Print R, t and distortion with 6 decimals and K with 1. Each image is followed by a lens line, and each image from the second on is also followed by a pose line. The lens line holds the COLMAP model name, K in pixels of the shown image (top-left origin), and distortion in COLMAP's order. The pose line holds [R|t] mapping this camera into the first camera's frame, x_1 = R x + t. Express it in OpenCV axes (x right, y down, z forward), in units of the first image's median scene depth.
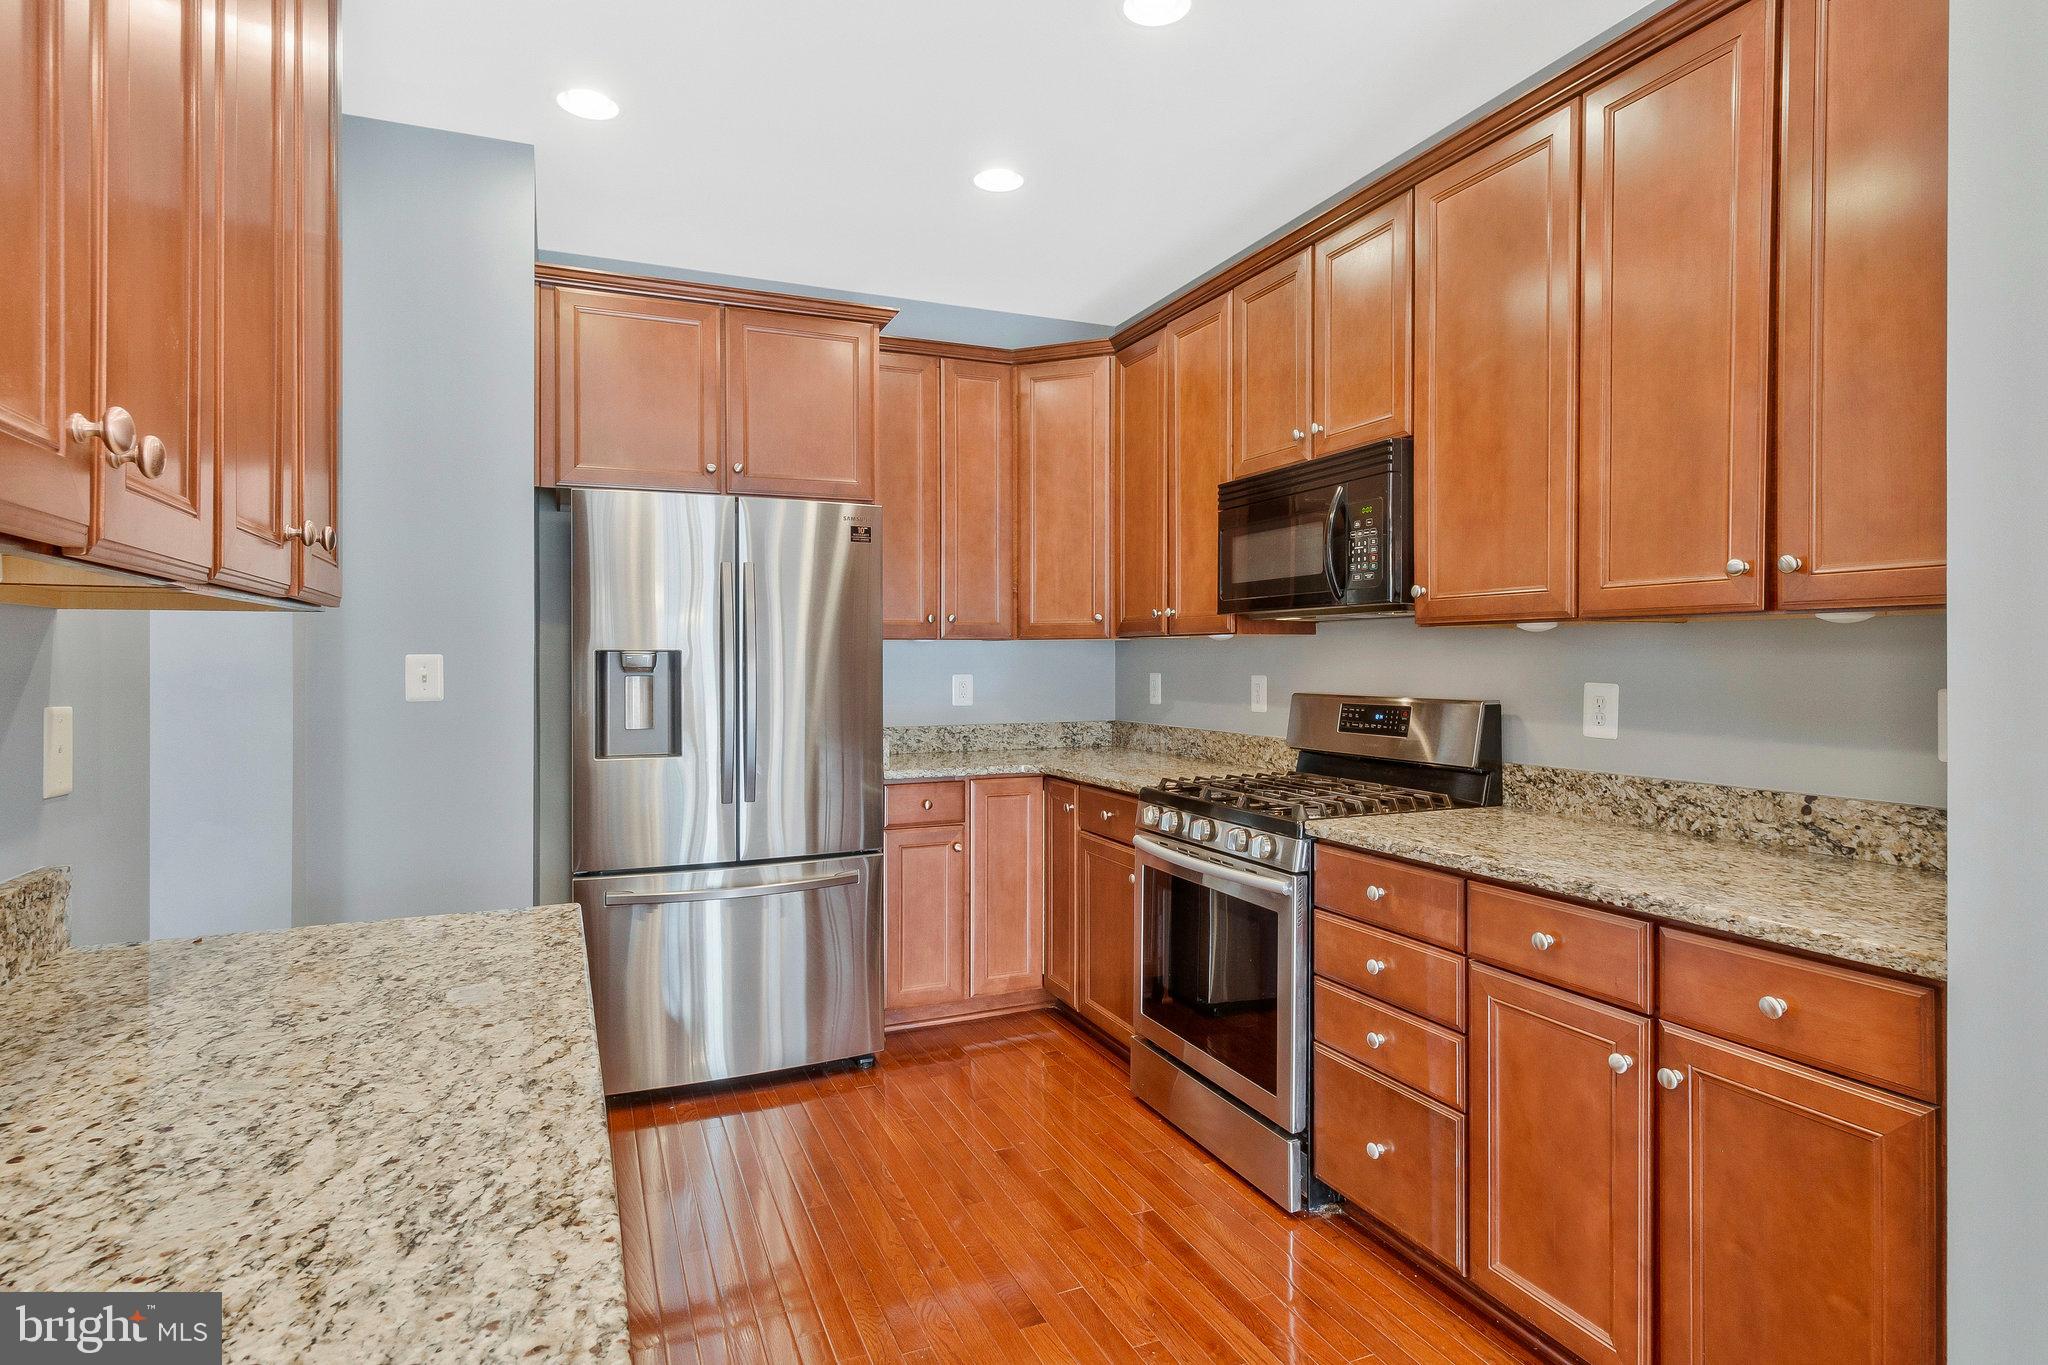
lens RADIAL K [[1067.1, 0, 1020.5], [0, 1067.1, 656.1], [0, 0, 1]] dist [0.001568, -0.000633]
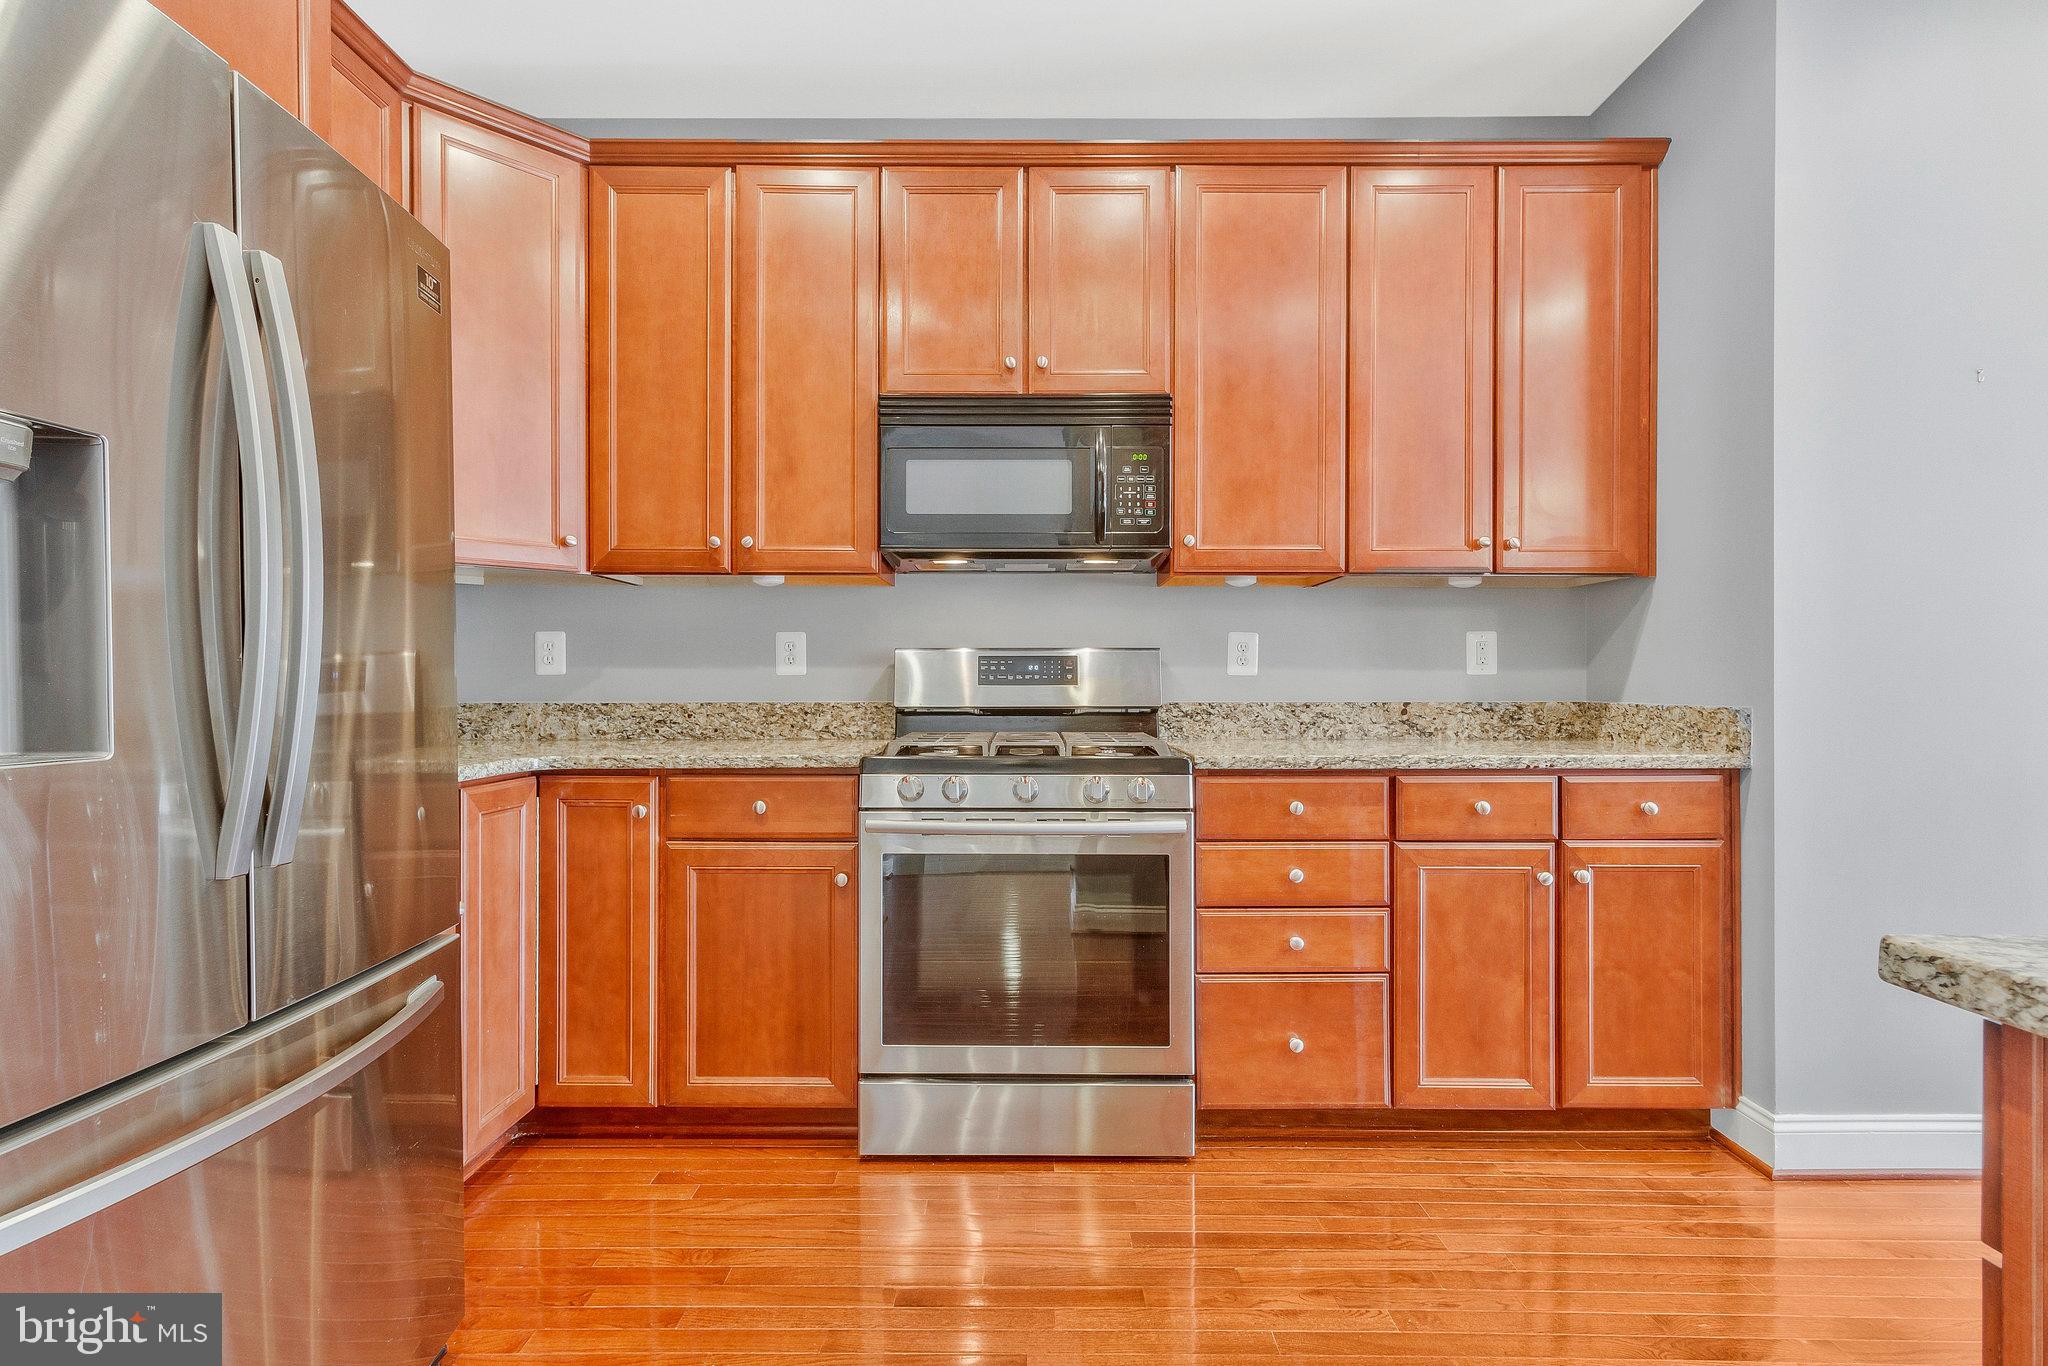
lens RADIAL K [[965.4, 0, 1024.0], [0, 965.4, 683.0], [0, 0, 1]] dist [0.001493, 0.000279]
pose [[0.398131, 0.003830, 0.917321, -0.560999], [-0.003998, 0.999989, -0.002440, 0.081859], [-0.917320, -0.002696, 0.398142, 0.714979]]
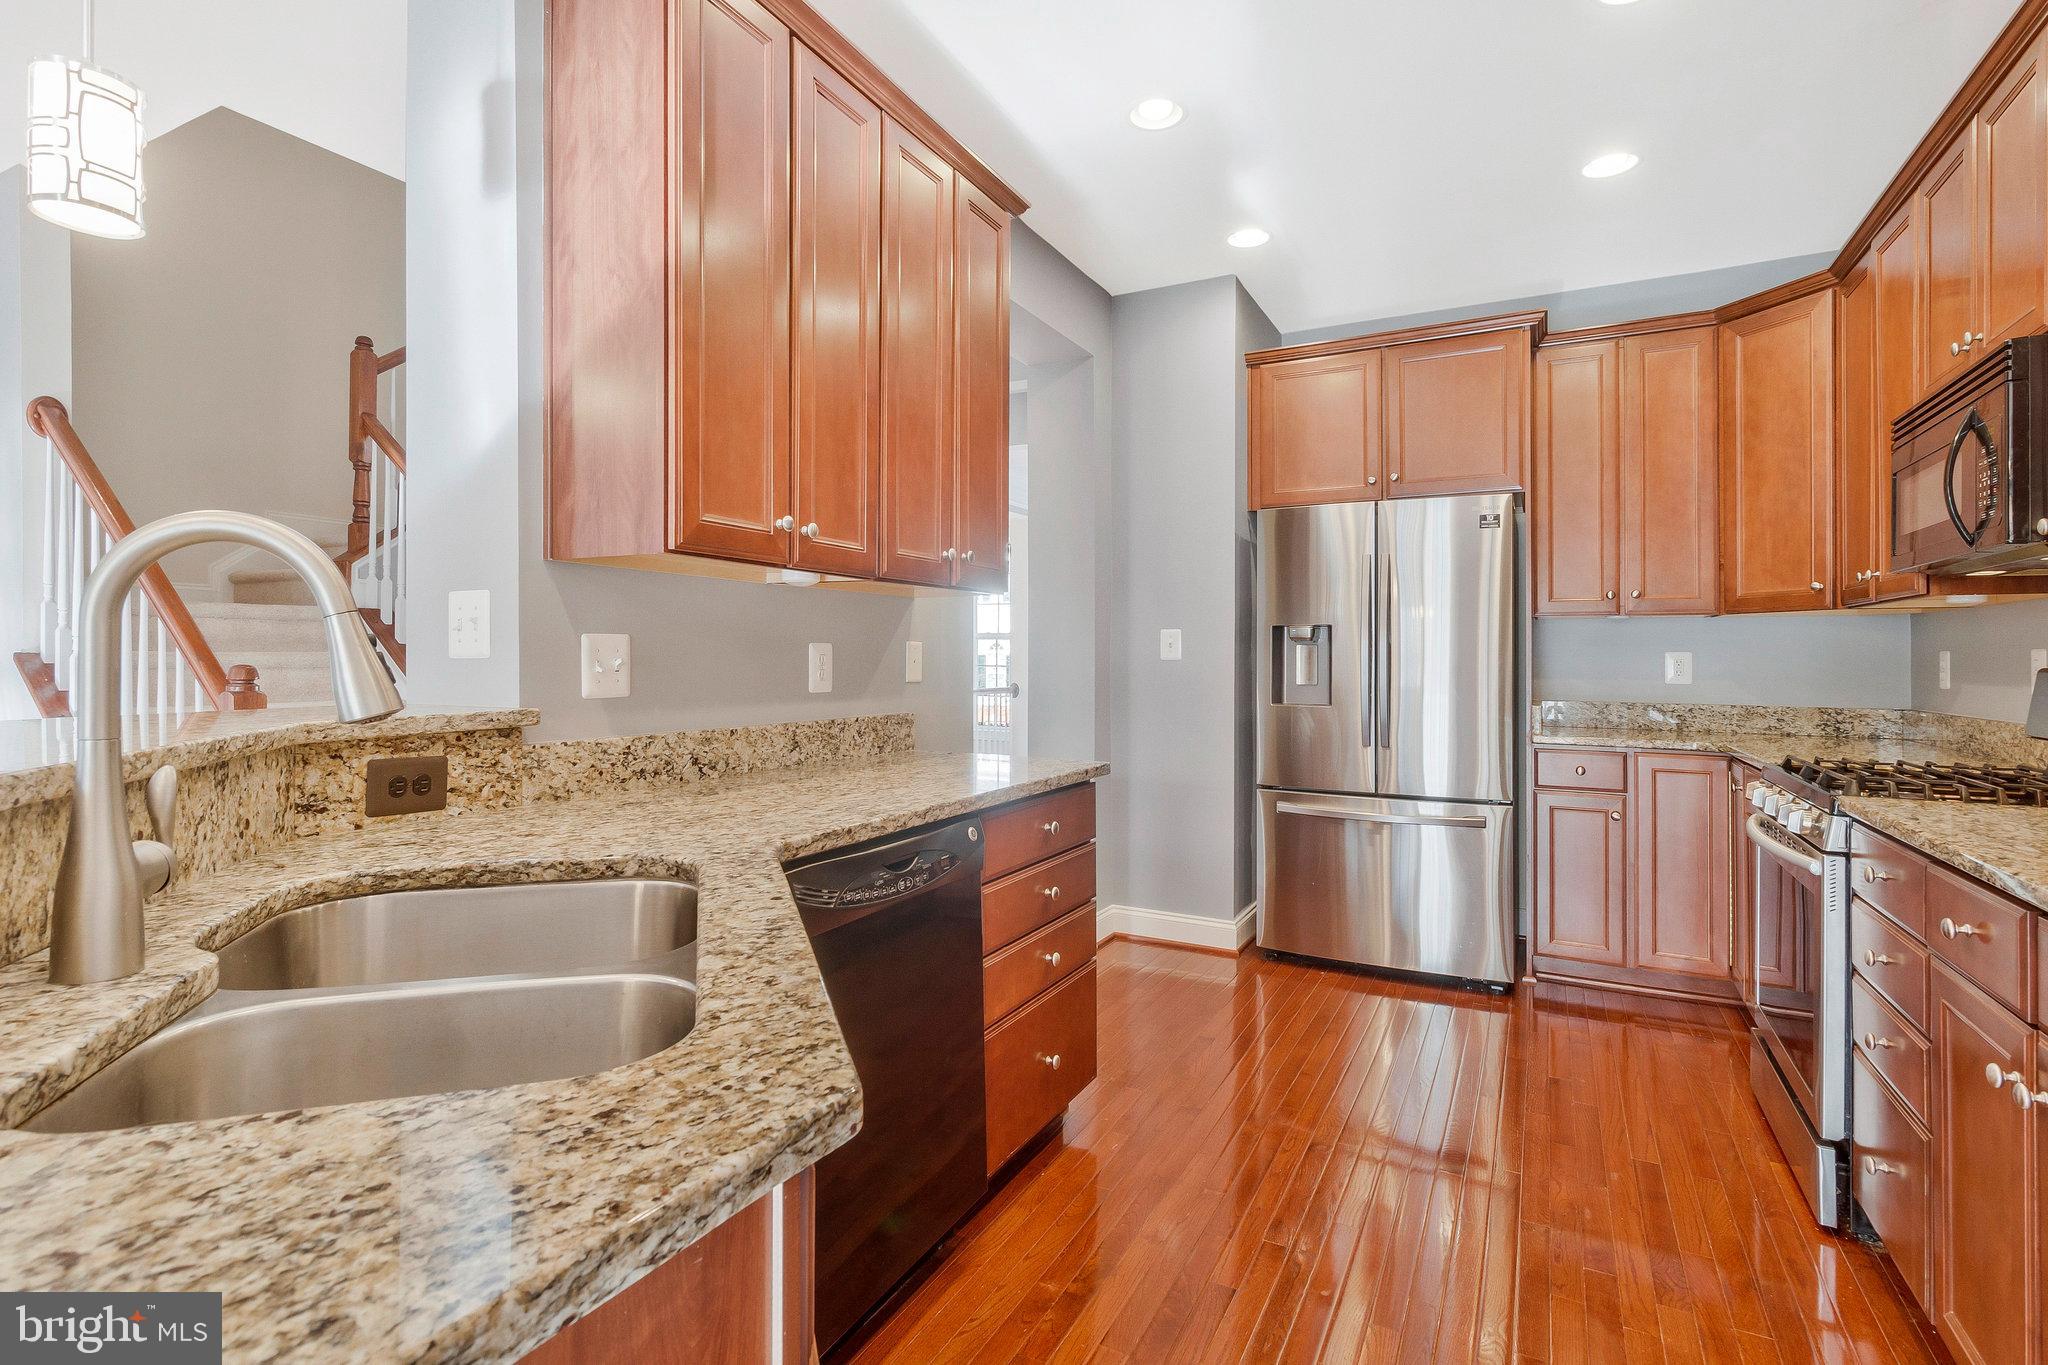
lens RADIAL K [[965.4, 0, 1024.0], [0, 965.4, 682.5], [0, 0, 1]] dist [0.001493, 0.000279]
pose [[0.623026, 0.028595, -0.781678, 0.432958], [-0.008215, 0.999516, 0.030017, 0.037973], [0.782158, -0.012280, 0.622959, -0.036015]]
